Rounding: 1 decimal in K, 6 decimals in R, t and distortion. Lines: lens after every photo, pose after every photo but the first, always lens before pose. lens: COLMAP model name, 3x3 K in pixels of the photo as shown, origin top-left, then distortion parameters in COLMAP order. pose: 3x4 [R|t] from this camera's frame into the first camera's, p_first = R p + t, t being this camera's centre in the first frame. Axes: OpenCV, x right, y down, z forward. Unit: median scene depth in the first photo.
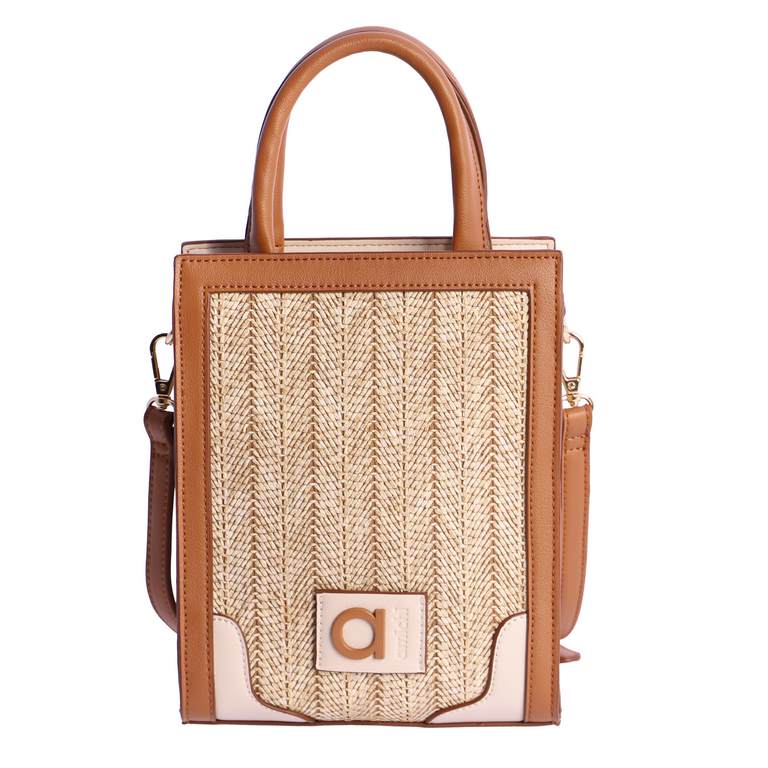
lens RADIAL K [[2821.9, 0, 384.4], [0, 2821.9, 379.8], [0, 0, 1]] dist [0.318576, 0.000000]
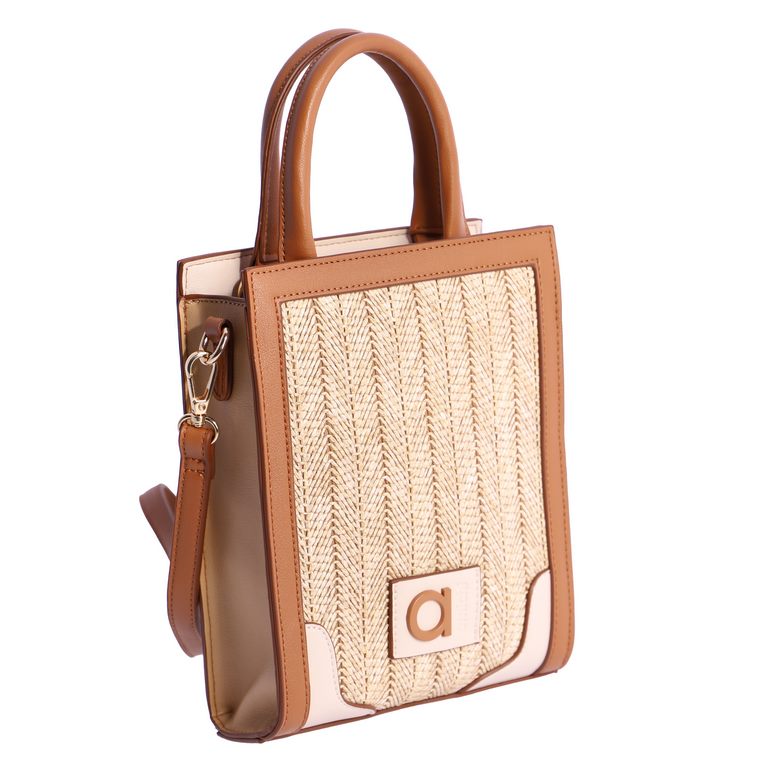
lens RADIAL K [[2821.9, 0, 391.2], [0, 2821.9, 386.2], [0, 0, 1]] dist [0.318576, 0.000000]
pose [[0.822445, -0.136314, 0.552270, -0.580932], [0.144122, 0.989120, 0.029513, -0.025316], [-0.550284, 0.055321, 0.833143, 0.146571]]
